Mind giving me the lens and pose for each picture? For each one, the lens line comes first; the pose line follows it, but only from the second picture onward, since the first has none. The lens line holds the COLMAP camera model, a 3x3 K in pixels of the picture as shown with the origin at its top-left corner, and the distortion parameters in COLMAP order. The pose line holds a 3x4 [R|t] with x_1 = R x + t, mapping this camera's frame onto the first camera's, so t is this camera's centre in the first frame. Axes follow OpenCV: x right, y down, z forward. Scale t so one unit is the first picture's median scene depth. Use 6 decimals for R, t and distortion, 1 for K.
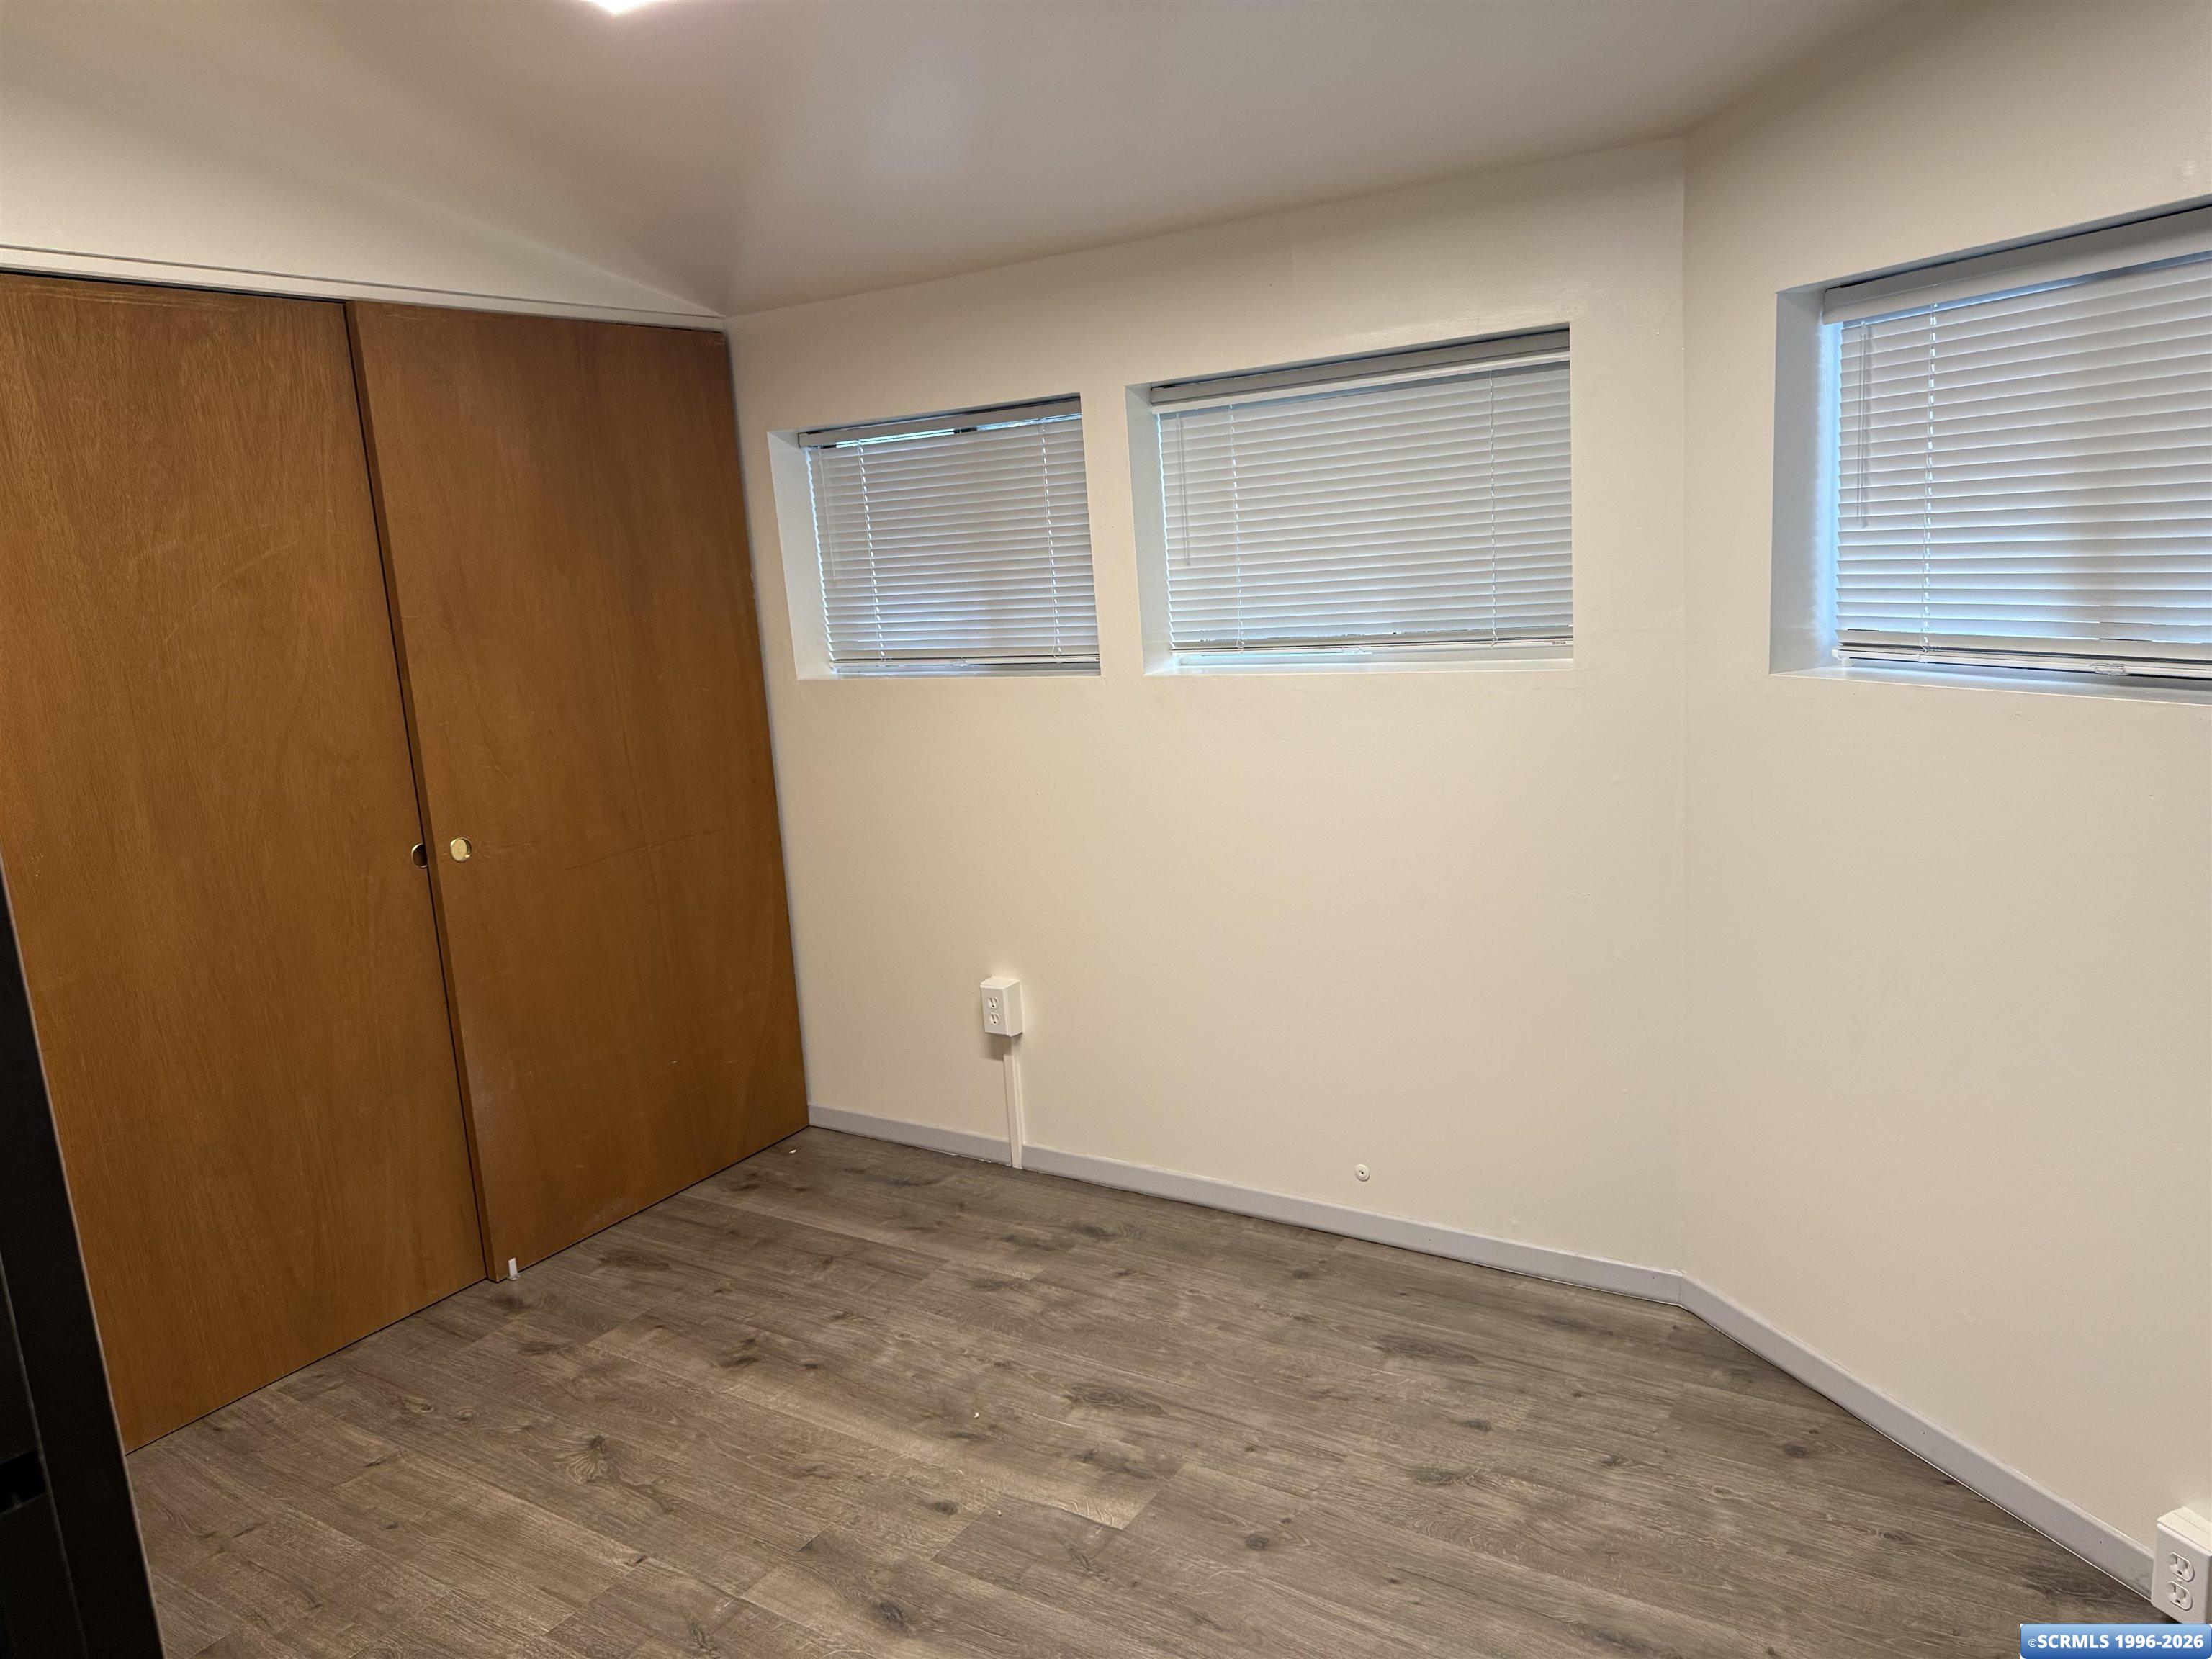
lens RADIAL K [[1551.8, 0, 1116.7], [0, 1551.8, 829.5], [0, 0, 1]] dist [0.058049, -0.050697]
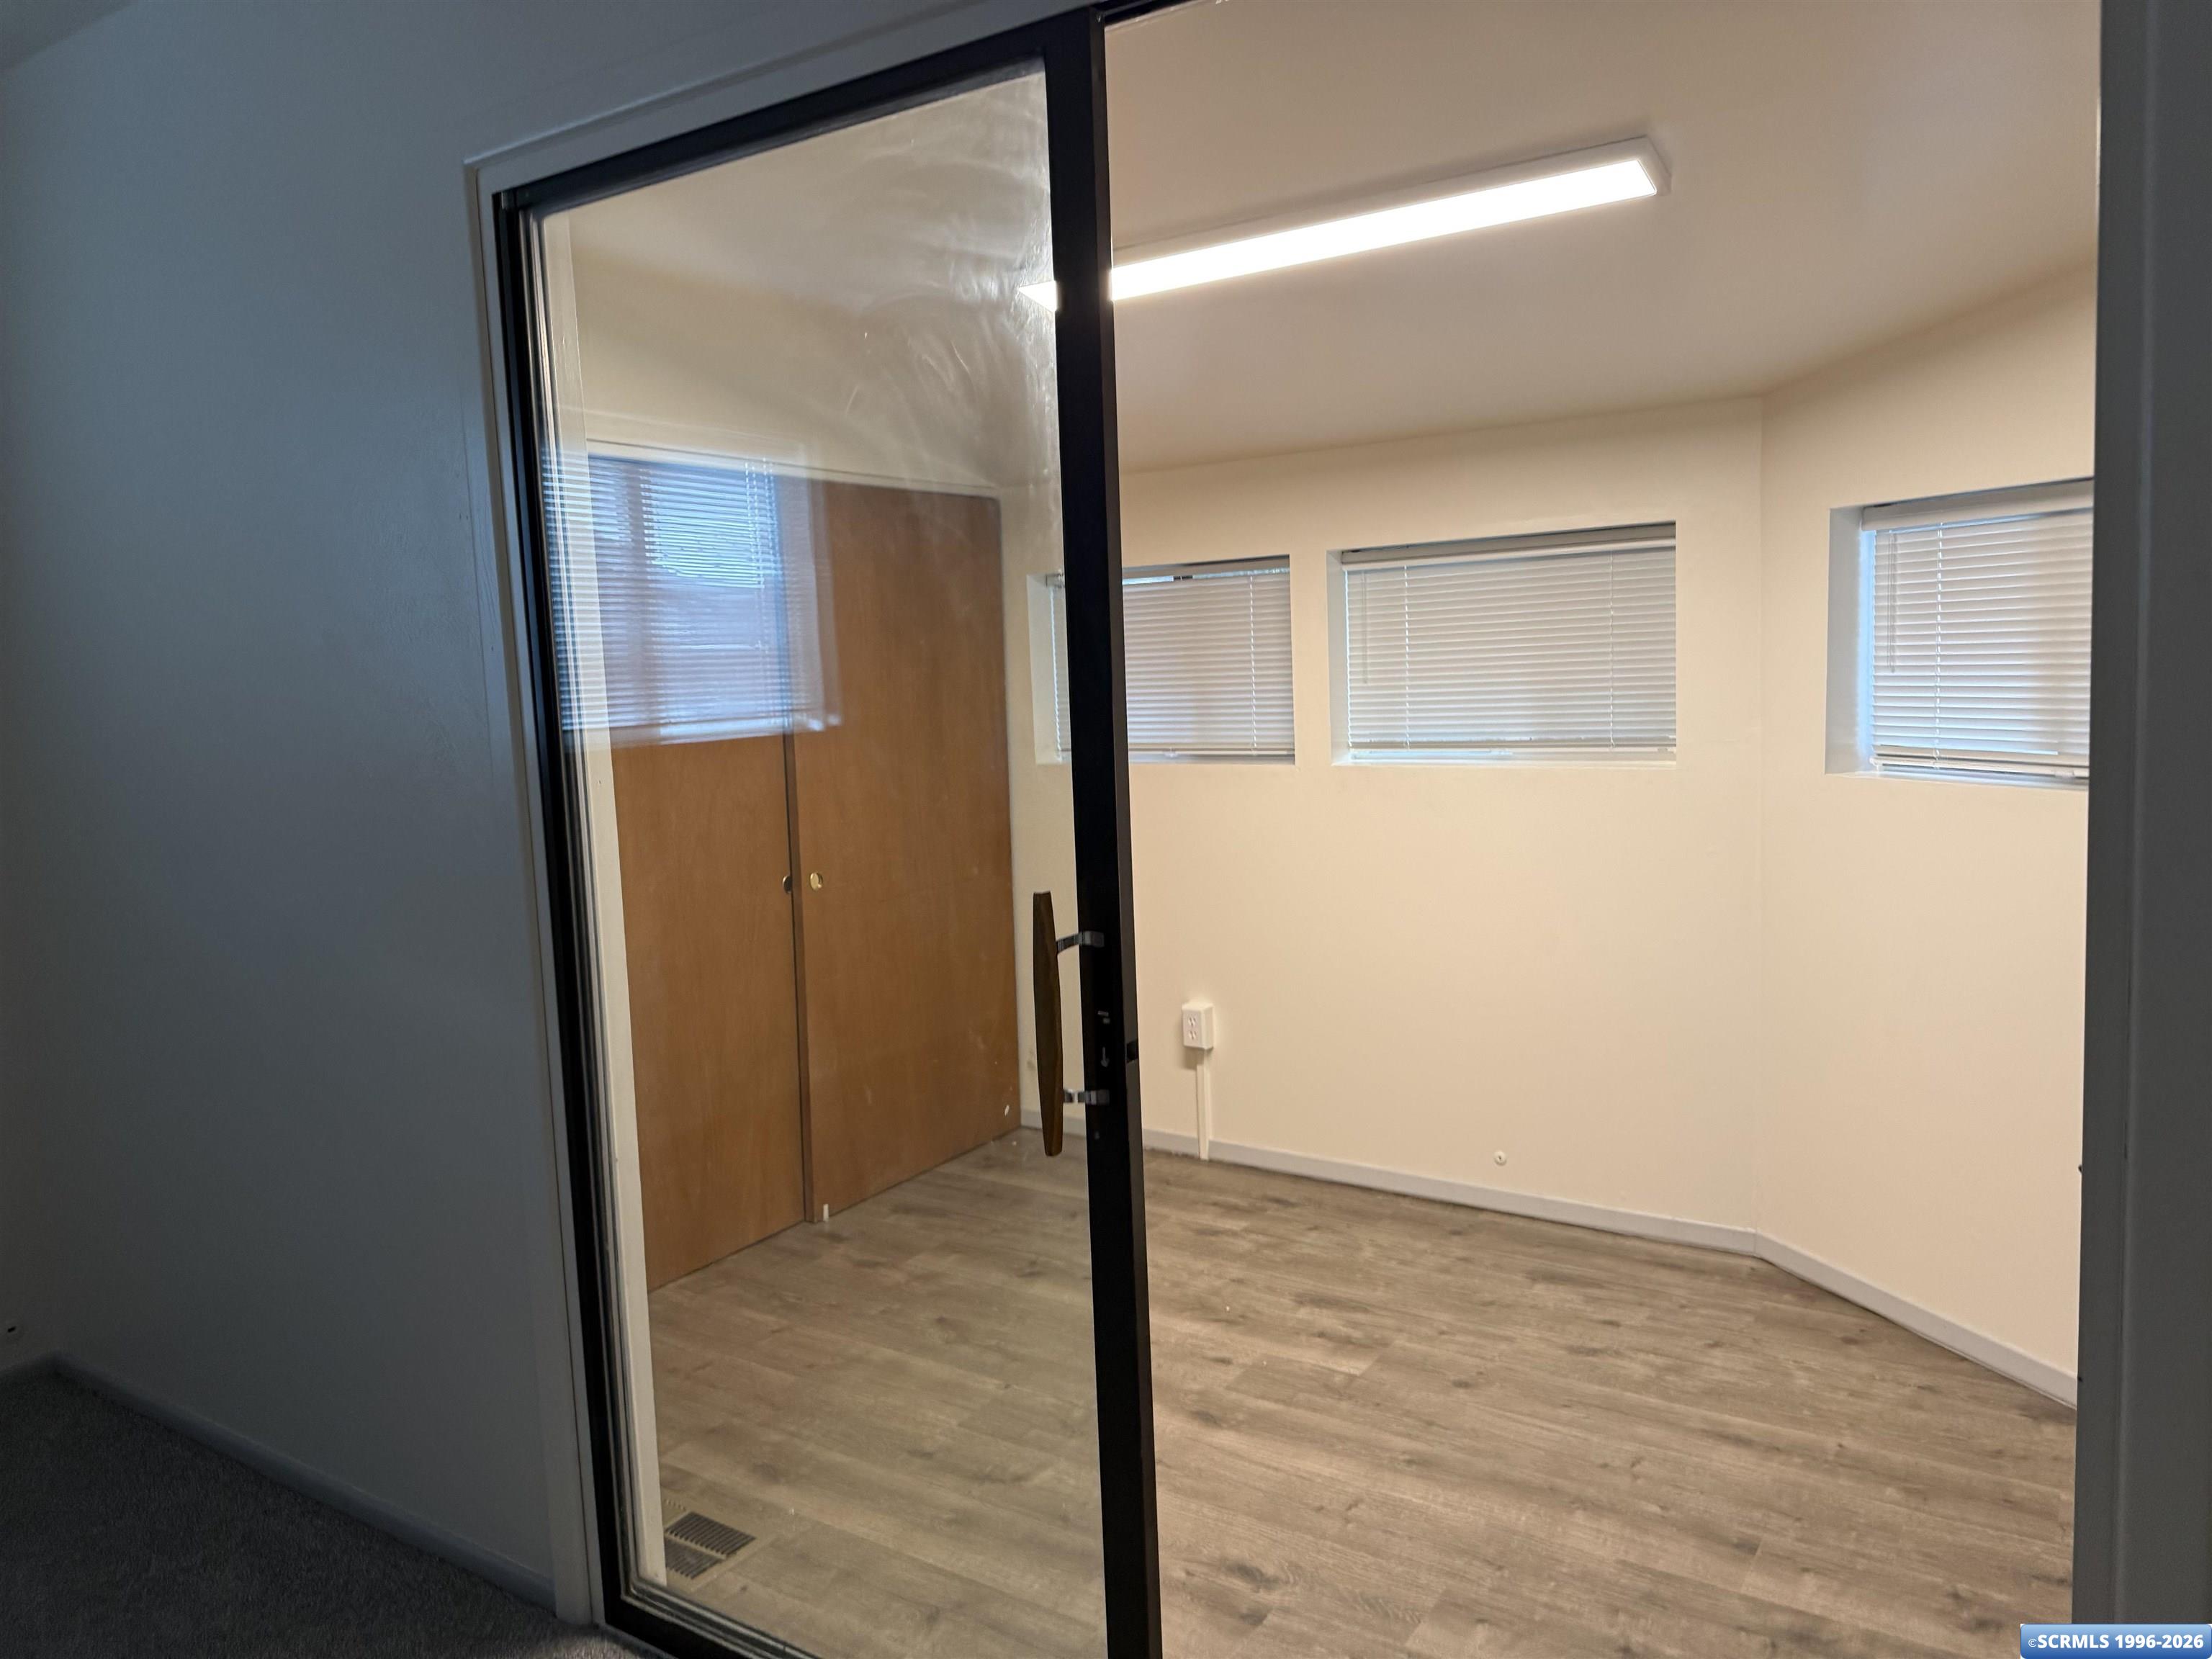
lens RADIAL K [[1551.8, 0, 1104.4], [0, 1551.8, 808.9], [0, 0, 1]] dist [0.058049, -0.050697]
pose [[0.999468, 0.031767, -0.007384, -0.192827], [-0.032279, 0.995876, -0.084784, 0.063576], [0.004660, 0.084978, 0.996372, -0.352900]]
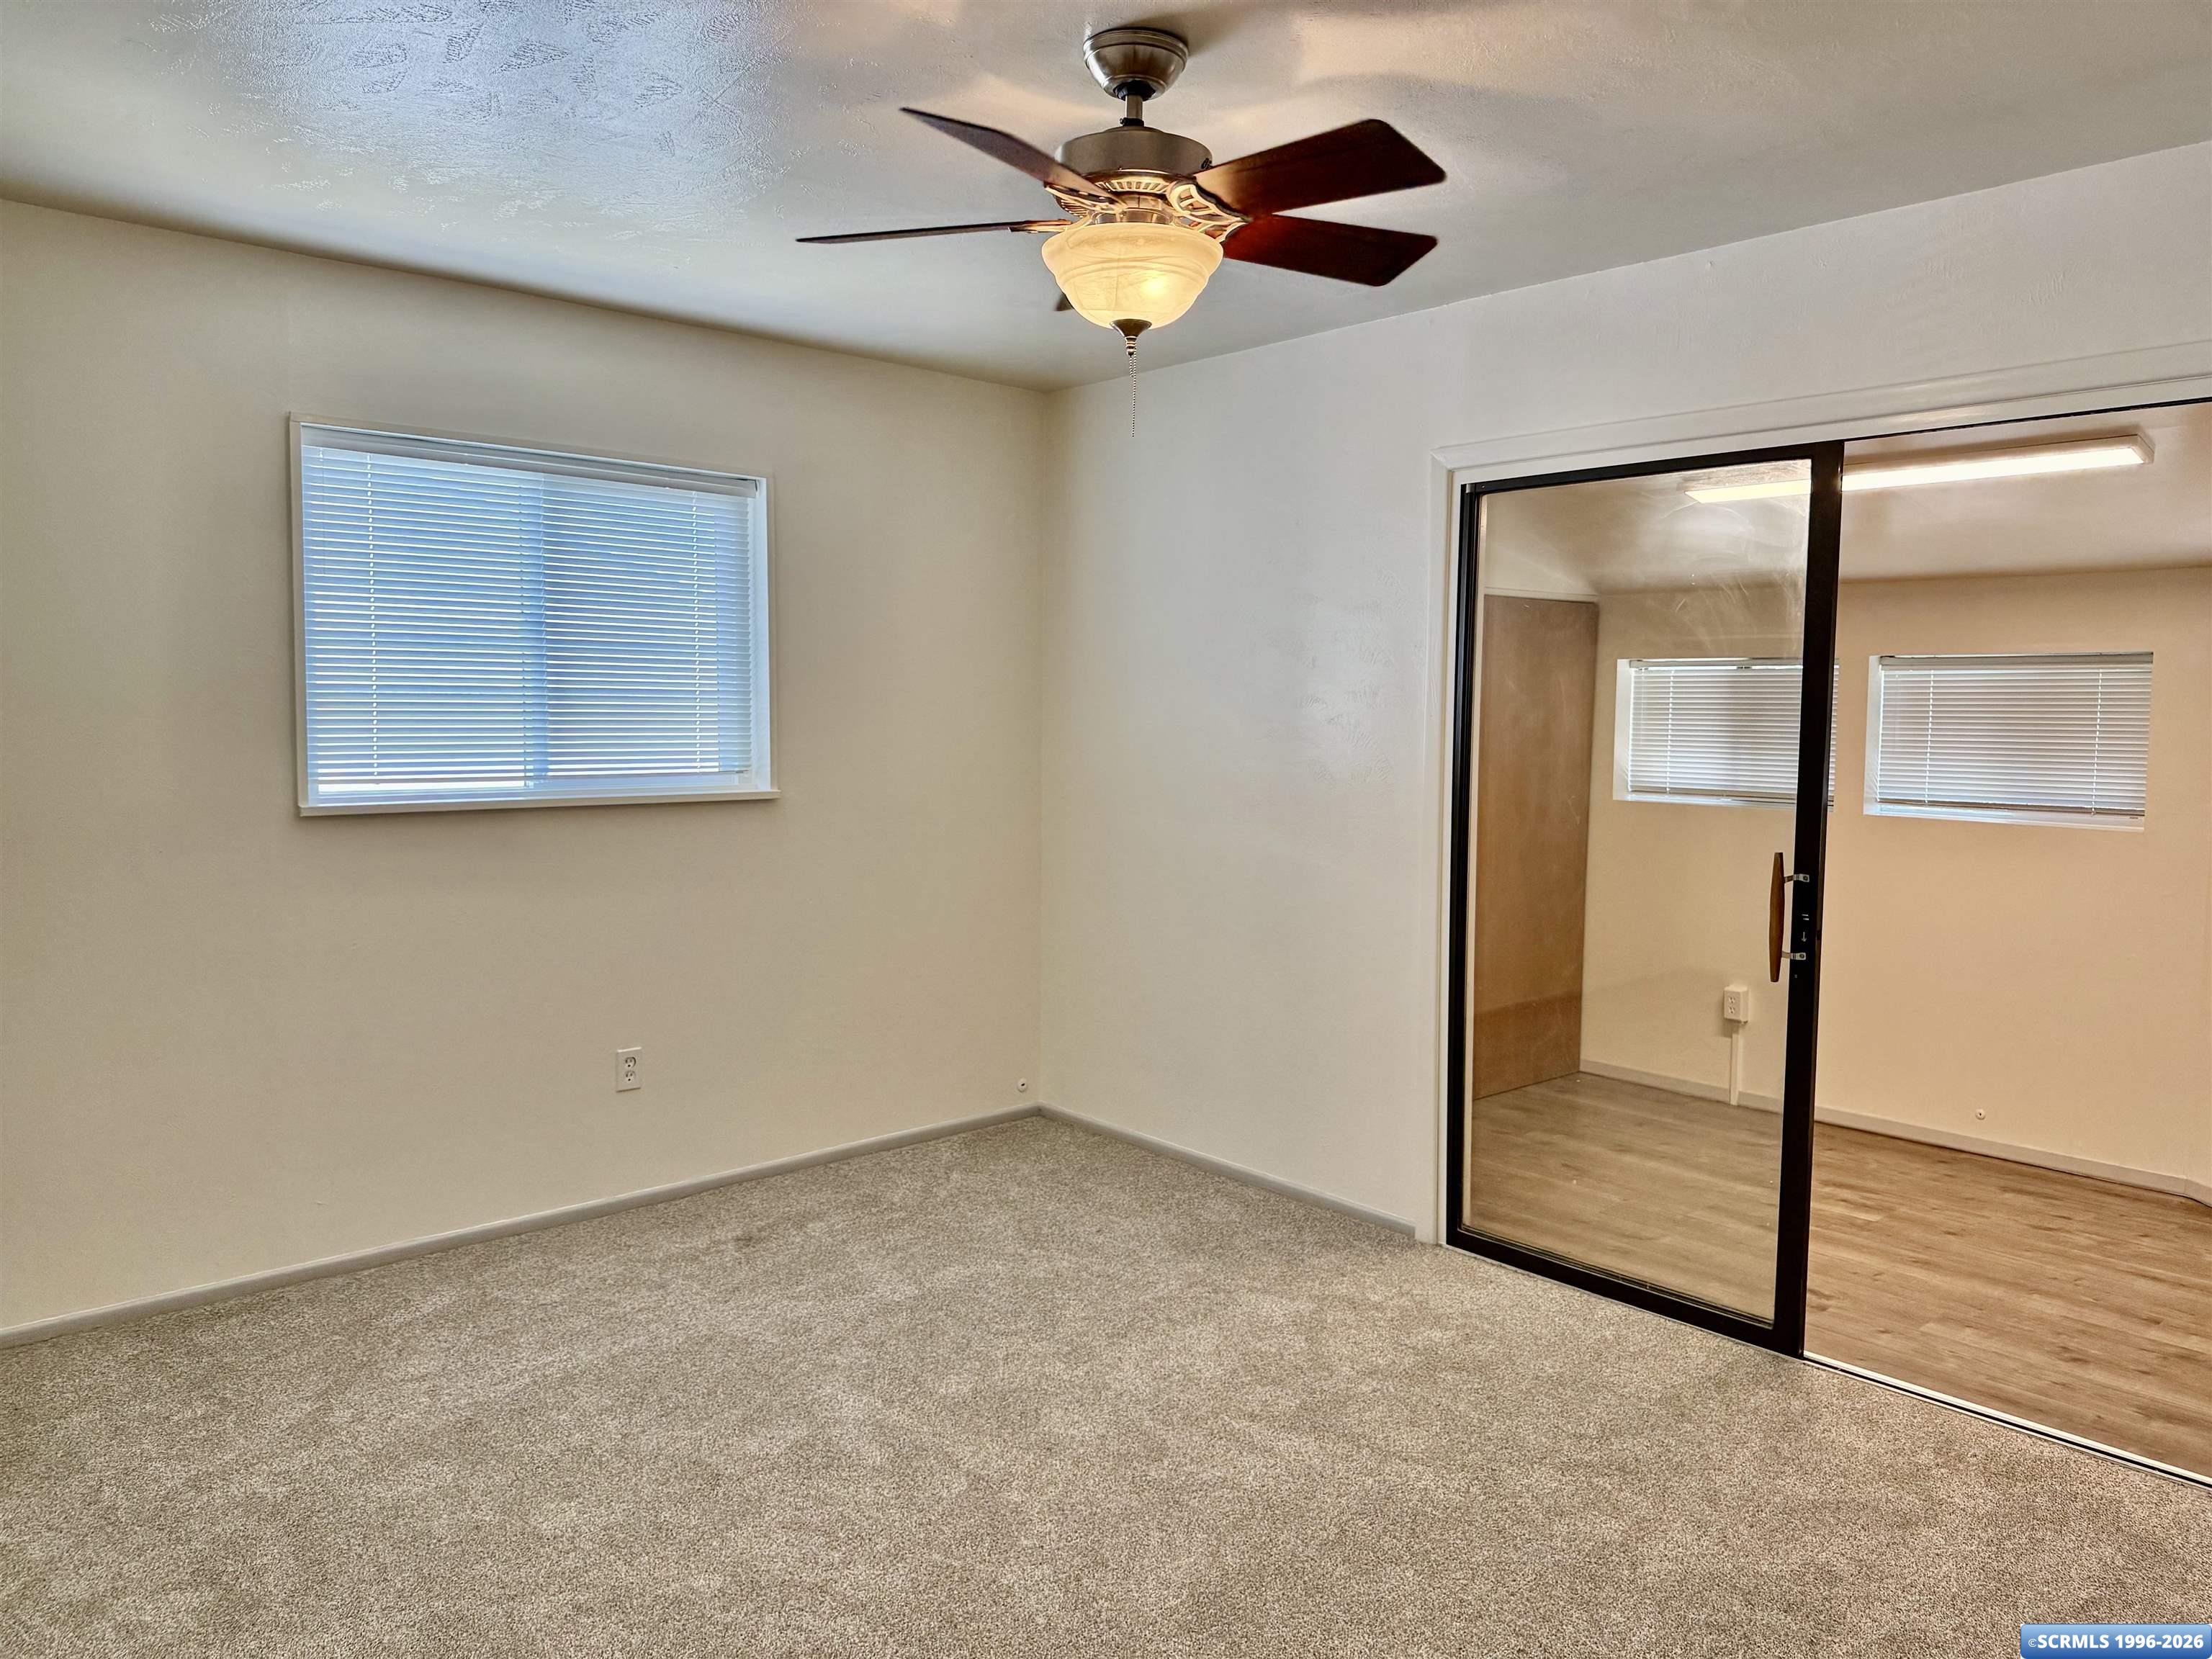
lens RADIAL K [[1551.8, 0, 1141.1], [0, 1551.8, 818.3], [0, 0, 1]] dist [0.058049, -0.050697]
pose [[0.966848, 0.099332, -0.235239, -0.422204], [-0.123241, 0.988361, -0.089186, 0.192911], [0.223643, 0.115220, 0.967837, -1.085497]]
